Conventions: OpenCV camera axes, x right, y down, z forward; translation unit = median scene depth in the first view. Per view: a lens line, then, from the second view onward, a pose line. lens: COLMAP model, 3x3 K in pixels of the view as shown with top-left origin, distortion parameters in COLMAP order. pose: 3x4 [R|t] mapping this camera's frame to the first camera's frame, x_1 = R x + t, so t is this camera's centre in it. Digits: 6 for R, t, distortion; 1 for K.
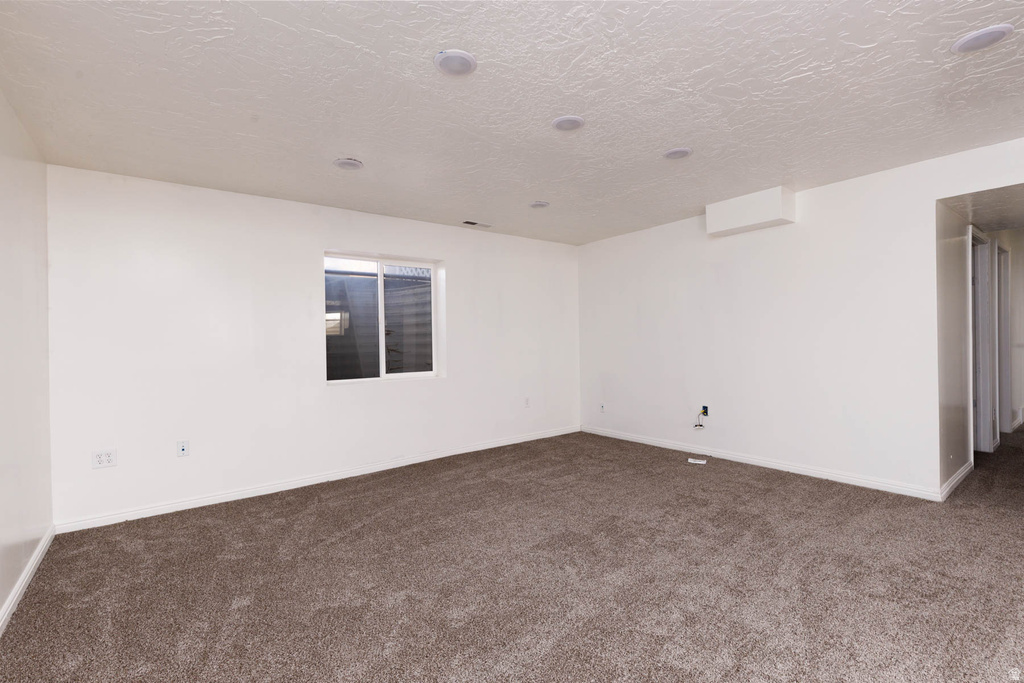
lens RADIAL K [[459.7, 0, 511.3], [0, 459.7, 340.7], [0, 0, 1]] dist [0.009696, -0.002339]
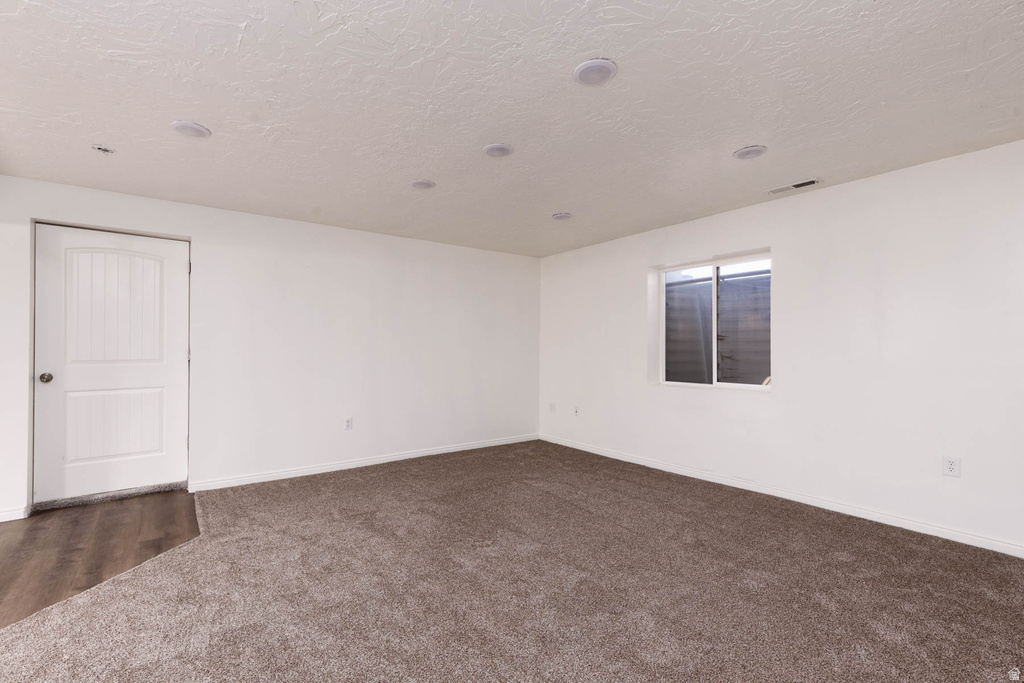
lens RADIAL K [[459.7, 0, 509.8], [0, 459.7, 341.6], [0, 0, 1]] dist [0.009696, -0.002339]
pose [[-0.026232, 0.002081, -0.999654, 0.668928], [-0.007339, 0.999970, 0.002274, -0.009688], [0.999629, 0.007396, -0.026216, 0.586443]]
